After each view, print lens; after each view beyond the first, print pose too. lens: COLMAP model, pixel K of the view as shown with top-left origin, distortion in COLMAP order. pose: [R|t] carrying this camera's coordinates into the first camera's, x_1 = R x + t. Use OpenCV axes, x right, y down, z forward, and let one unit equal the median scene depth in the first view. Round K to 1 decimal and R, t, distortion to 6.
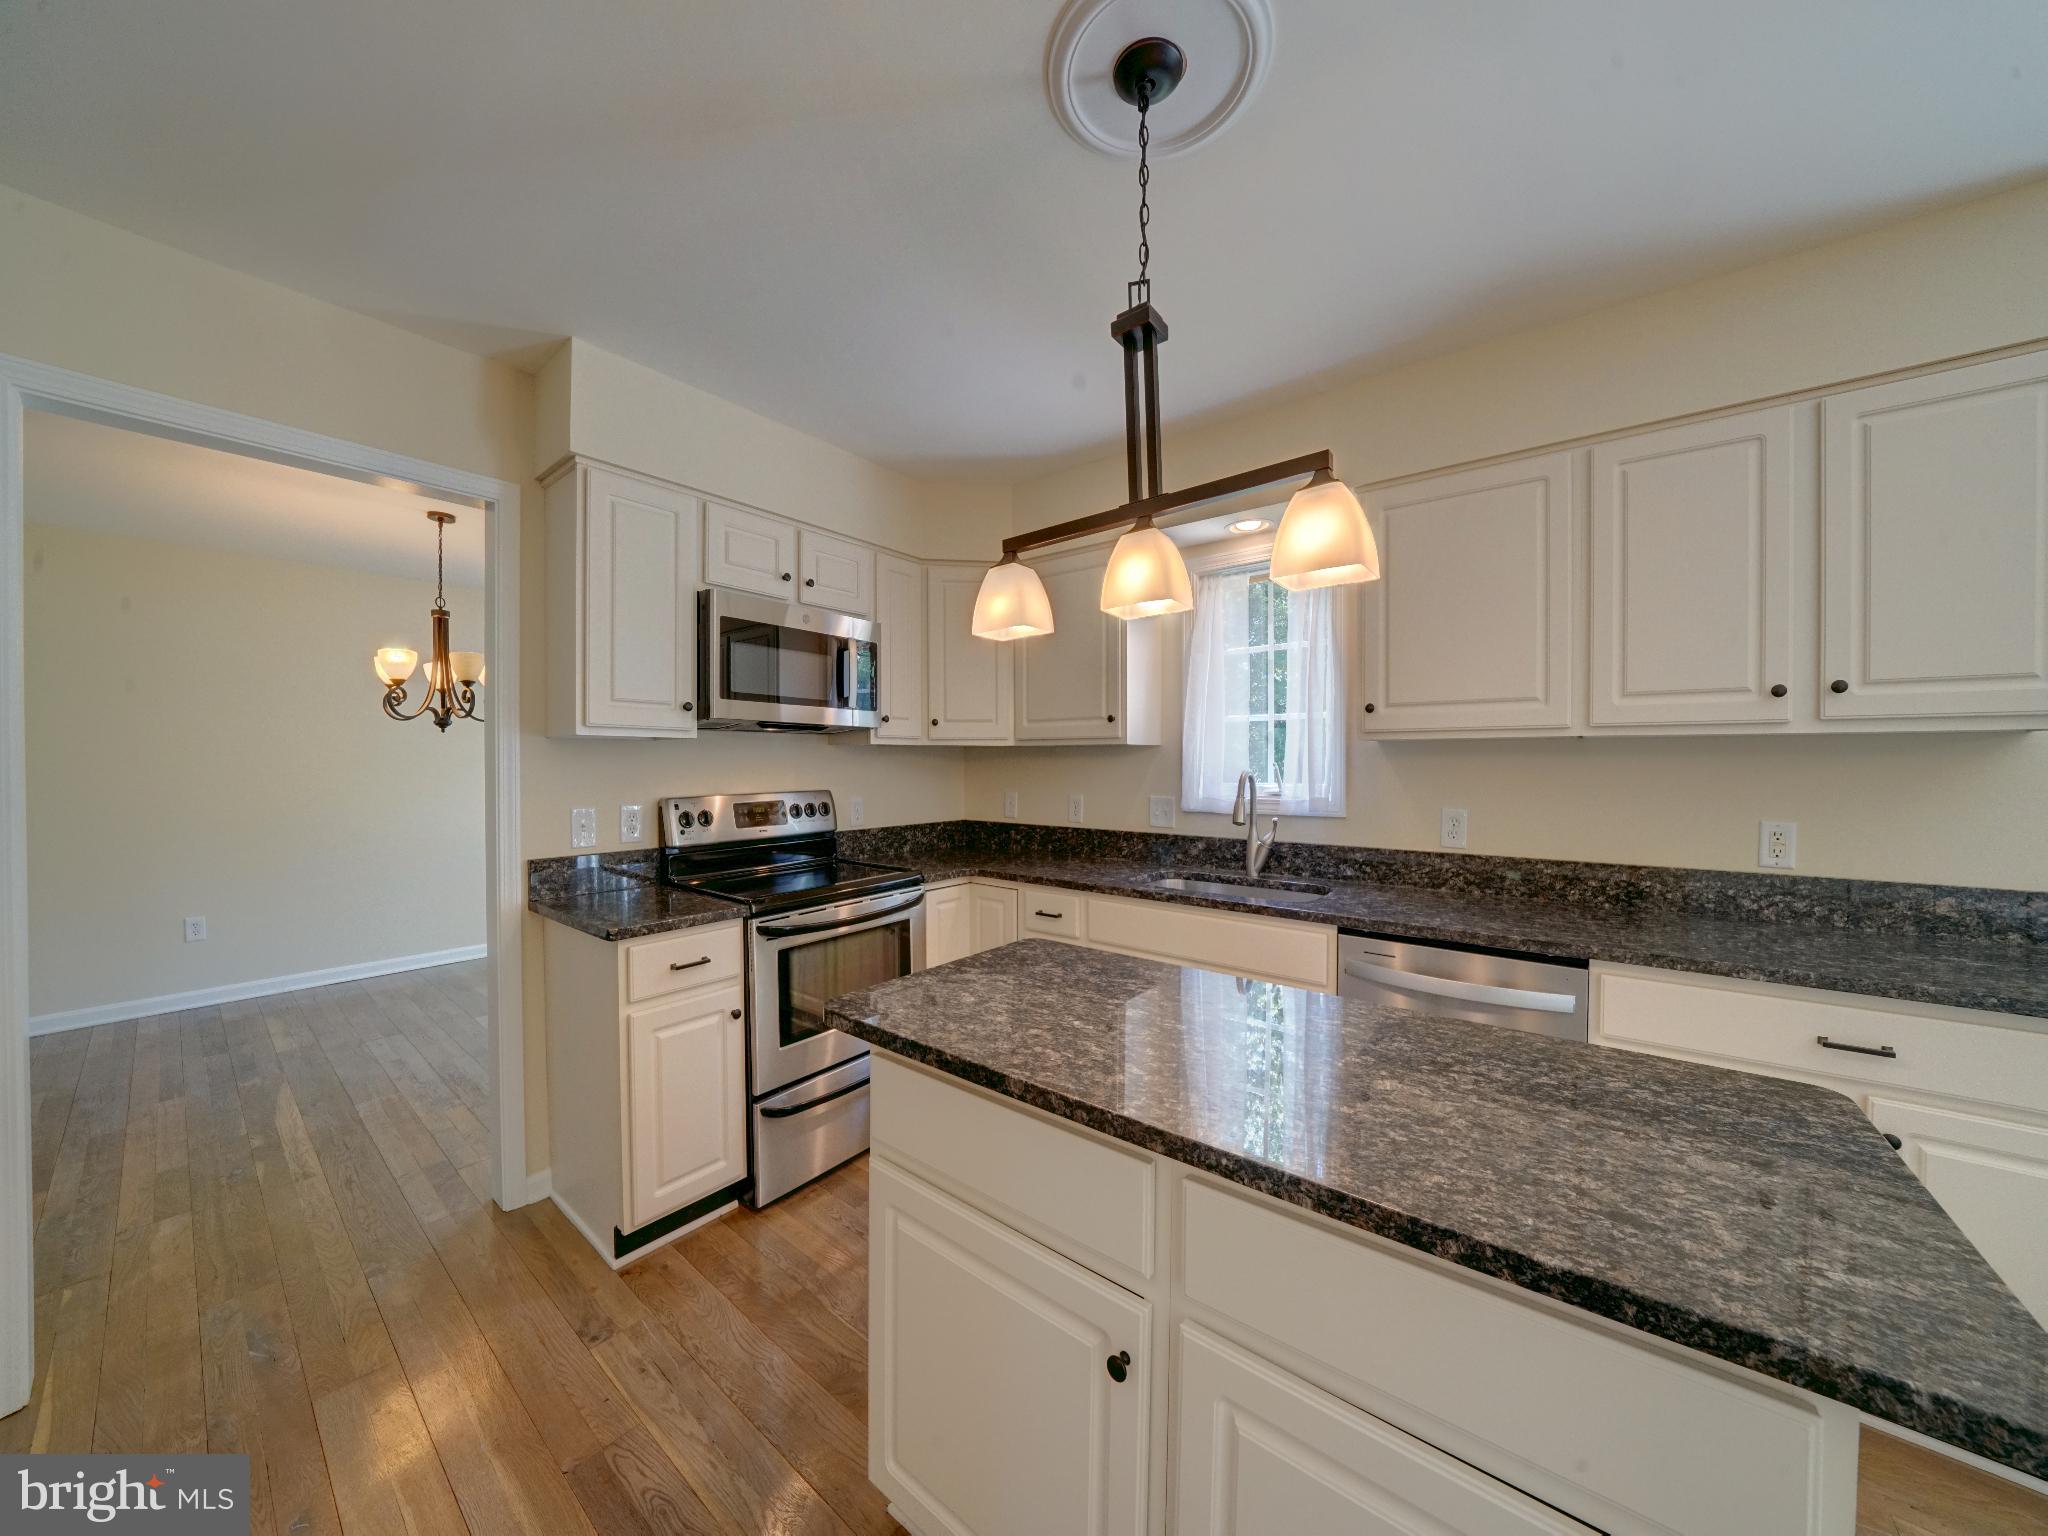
lens RADIAL K [[712.5, 0, 1018.5], [0, 712.5, 770.6], [0, 0, 1]] dist [-0.028373, 0.003693]
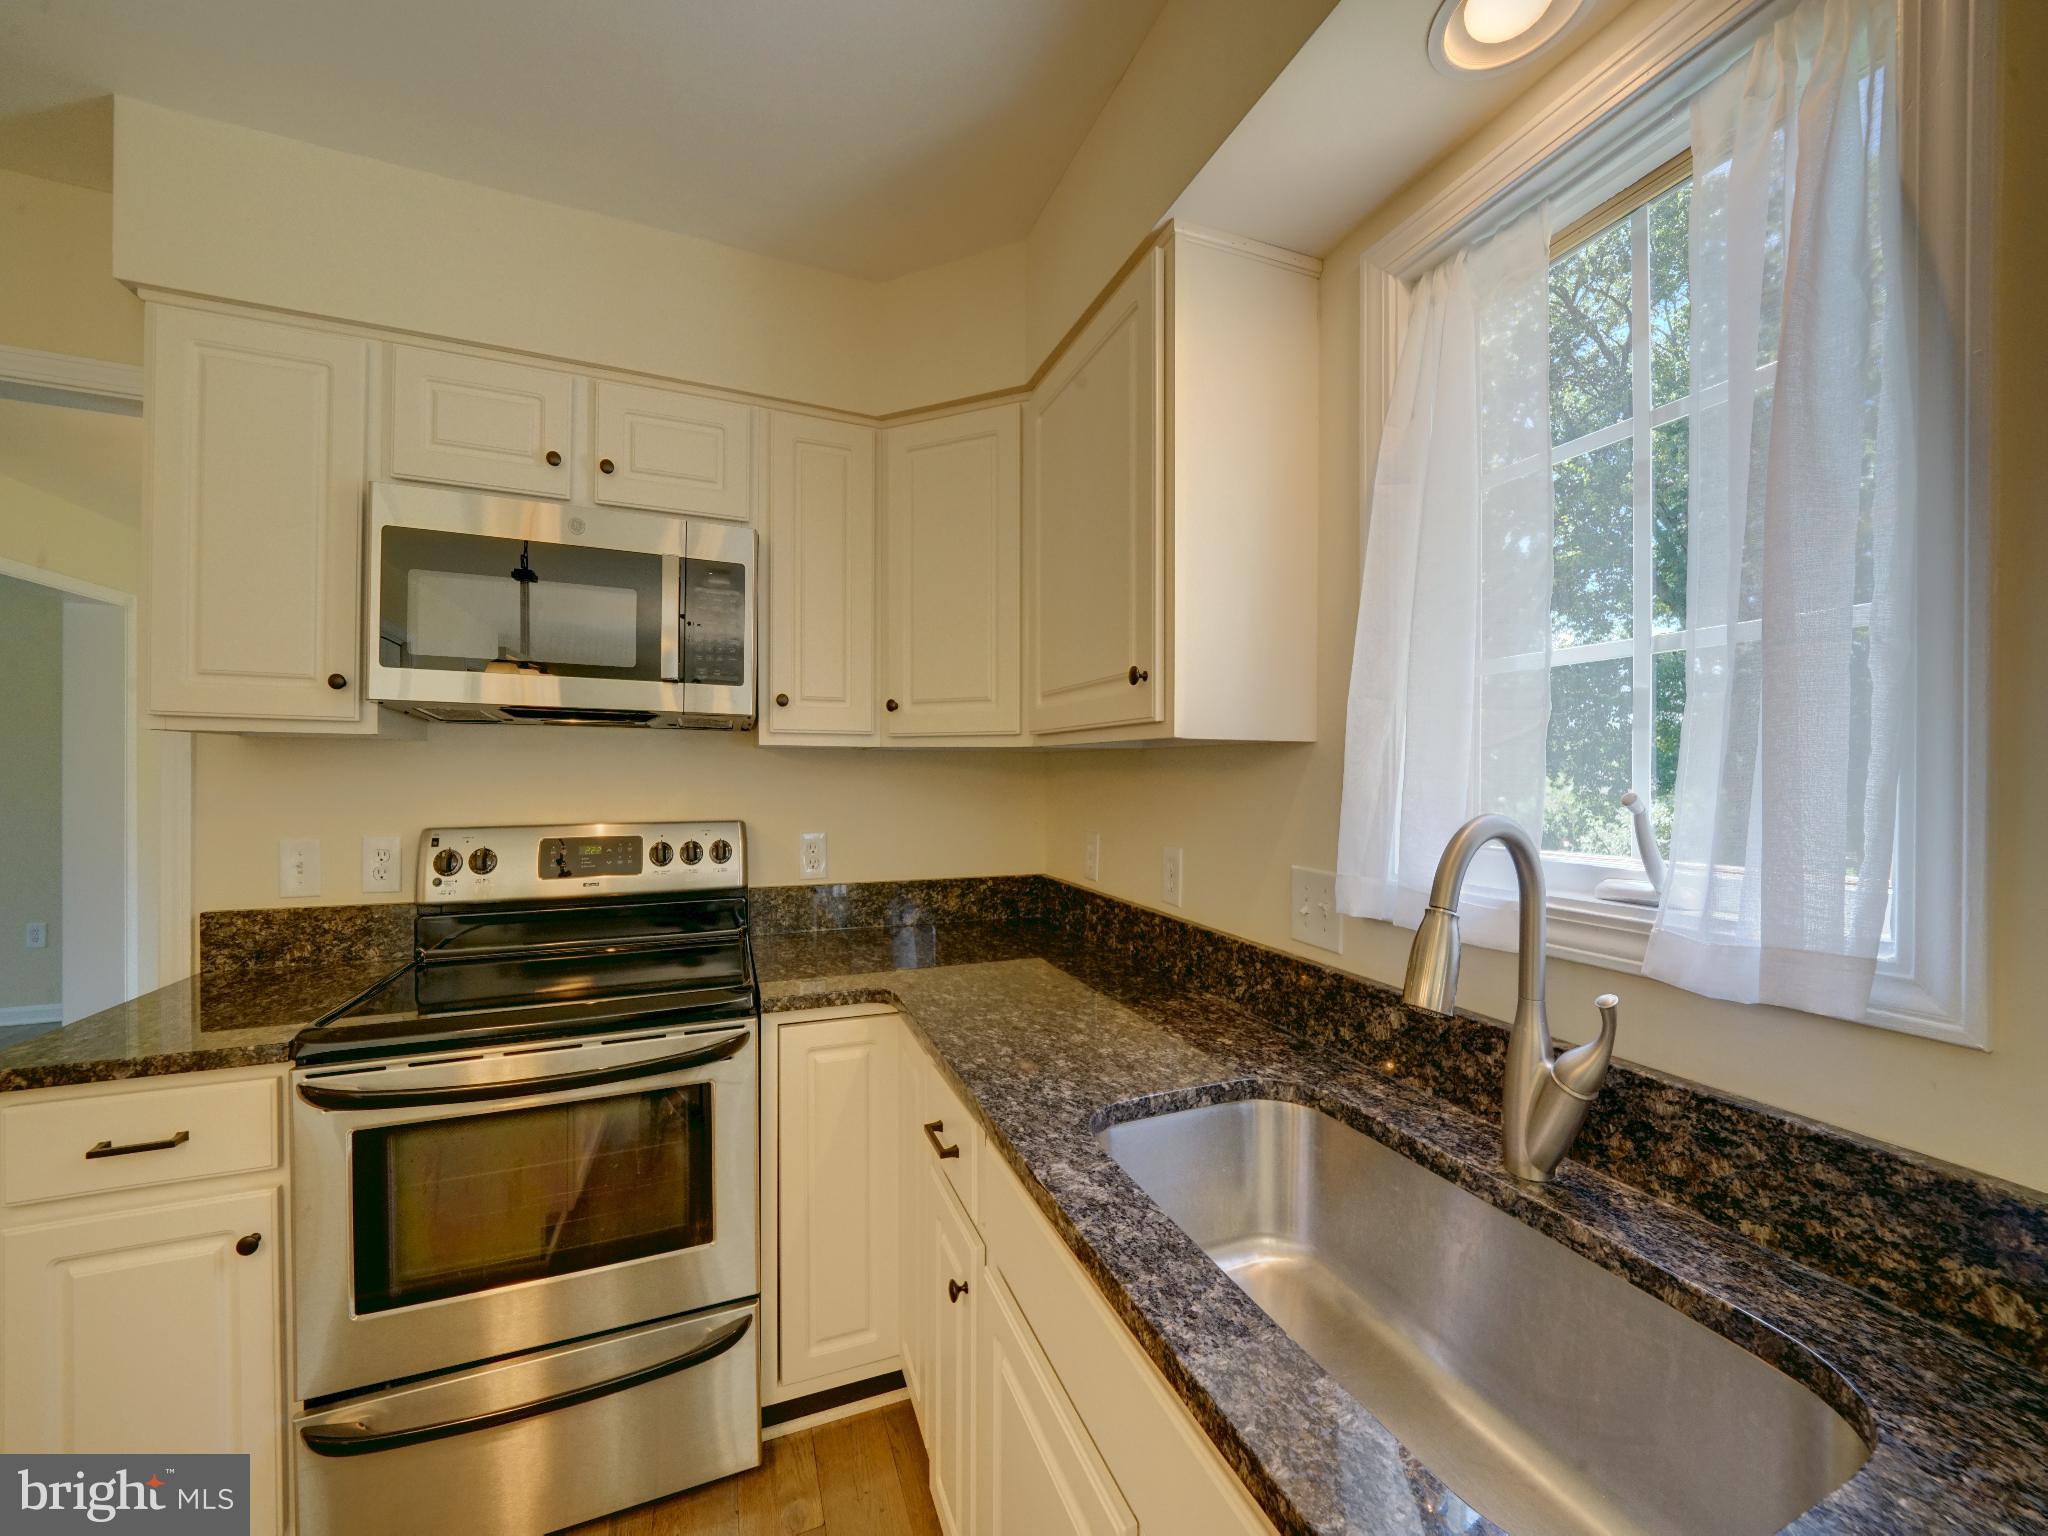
lens RADIAL K [[751.2, 0, 1018.8], [0, 751.2, 773.9], [0, 0, 1]] dist [-0.016280, 0.002480]
pose [[0.871155, 0.008880, -0.490927, 0.316068], [-0.015045, 0.999850, -0.008612, -0.013461], [0.490777, 0.014889, 0.871158, 0.661885]]
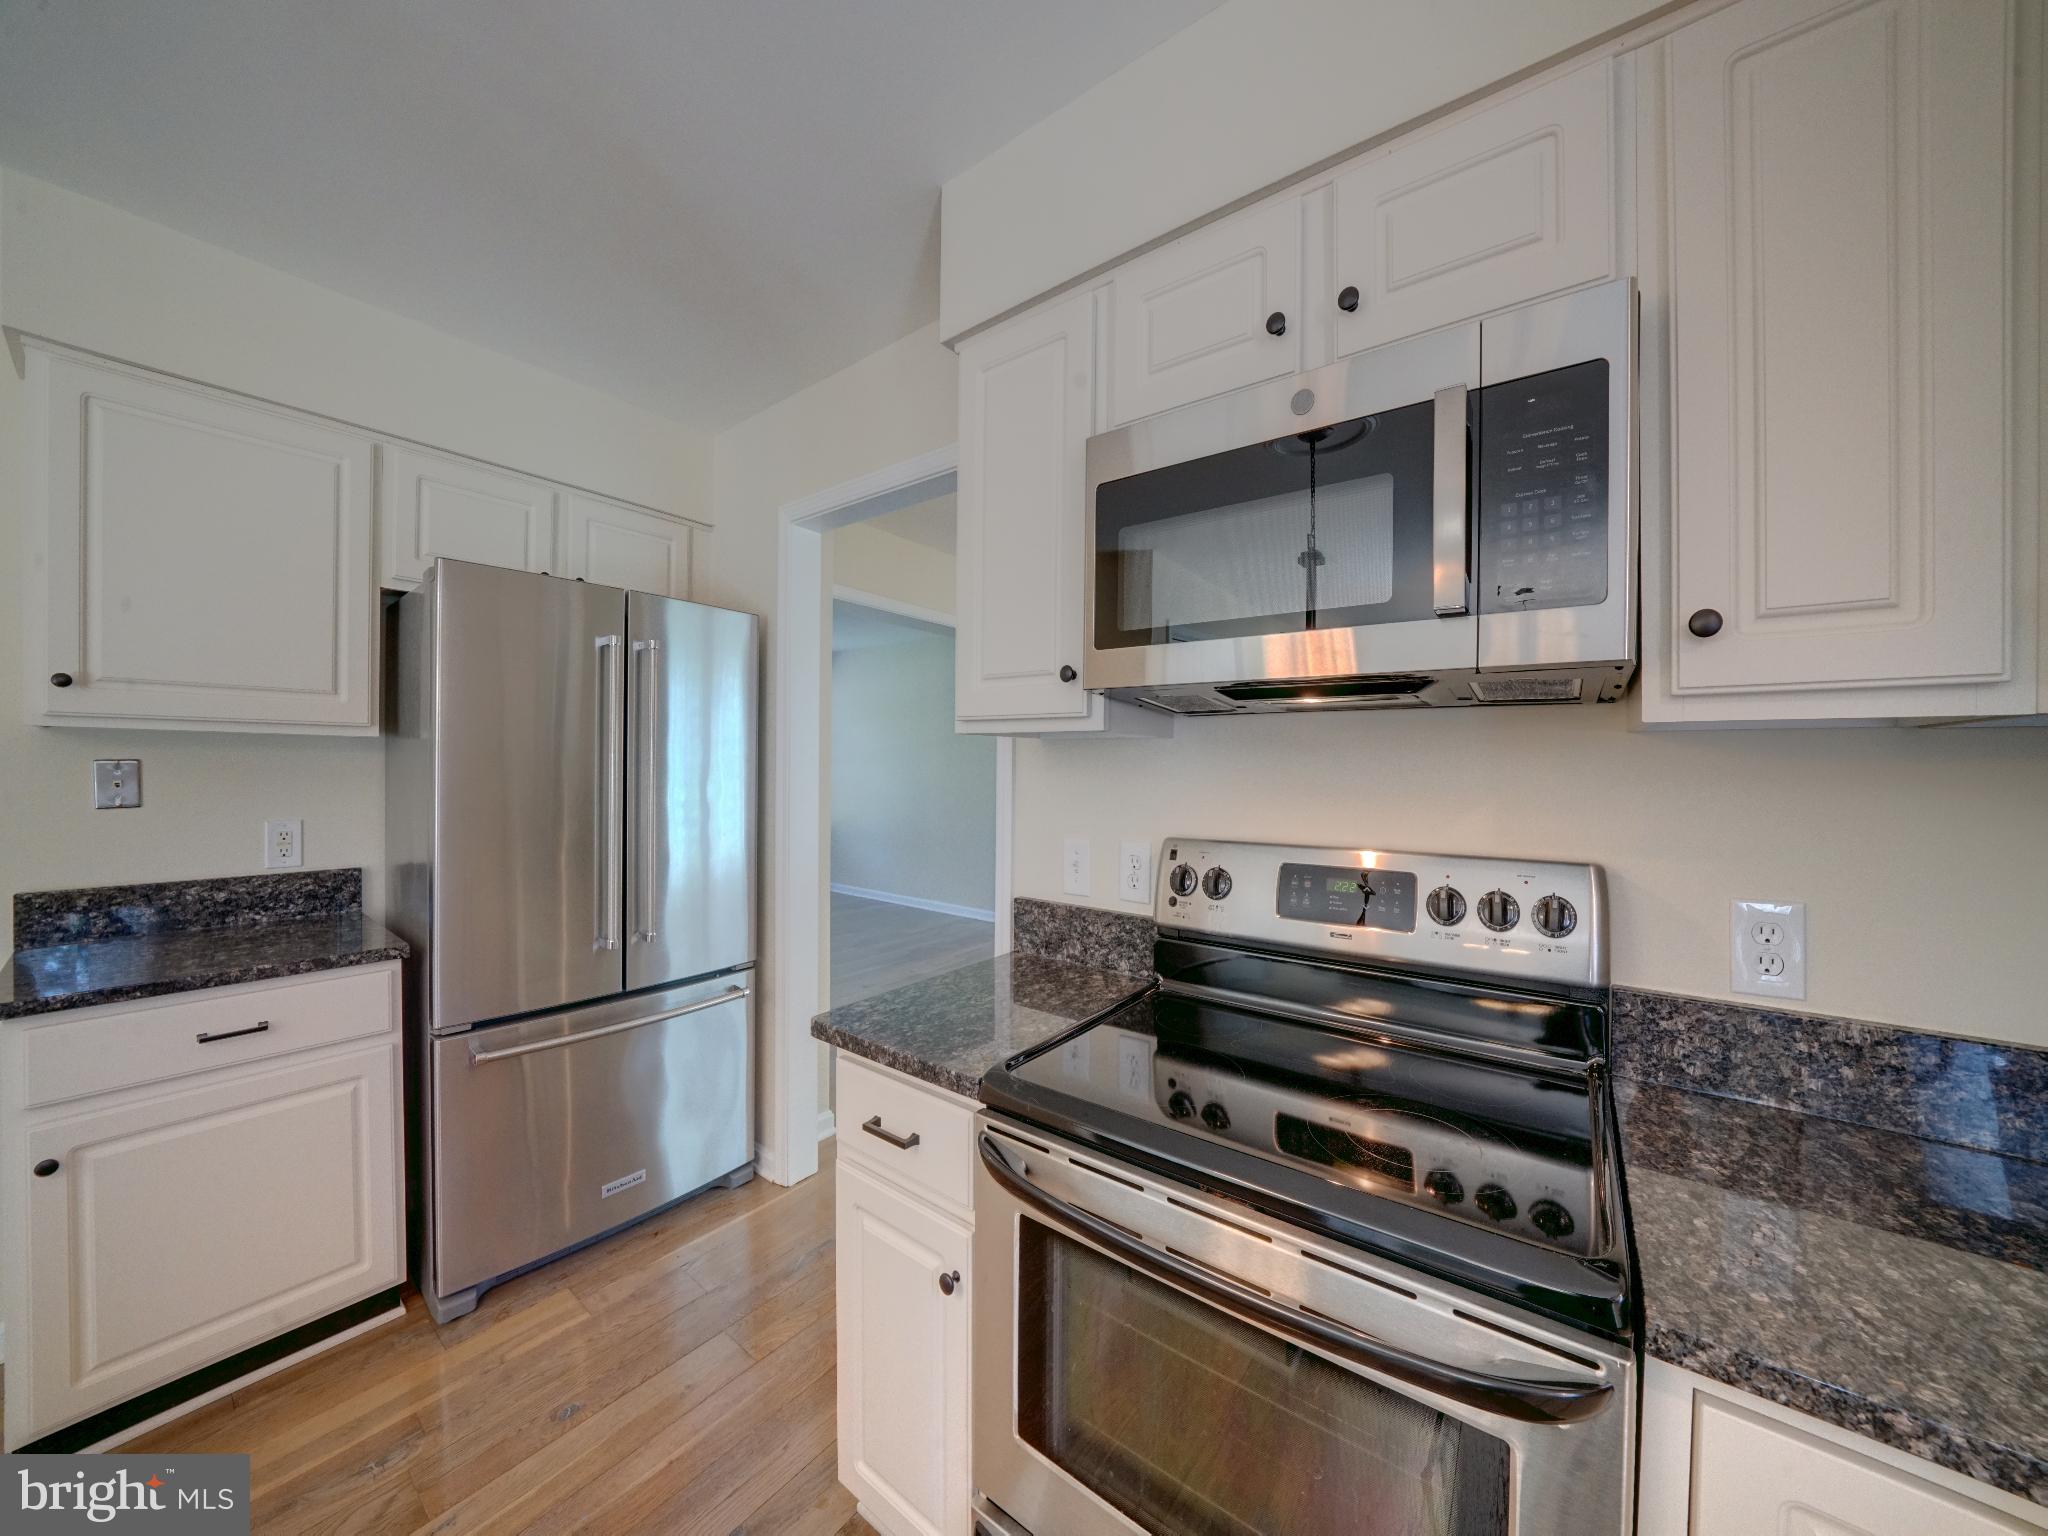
lens RADIAL K [[712.5, 0, 1018.5], [0, 712.5, 770.6], [0, 0, 1]] dist [-0.028373, 0.003693]
pose [[0.017794, 0.008242, -0.999808, 0.077210], [-0.023315, 0.999698, 0.007826, -0.016642], [0.999570, 0.023172, 0.017980, 0.859544]]
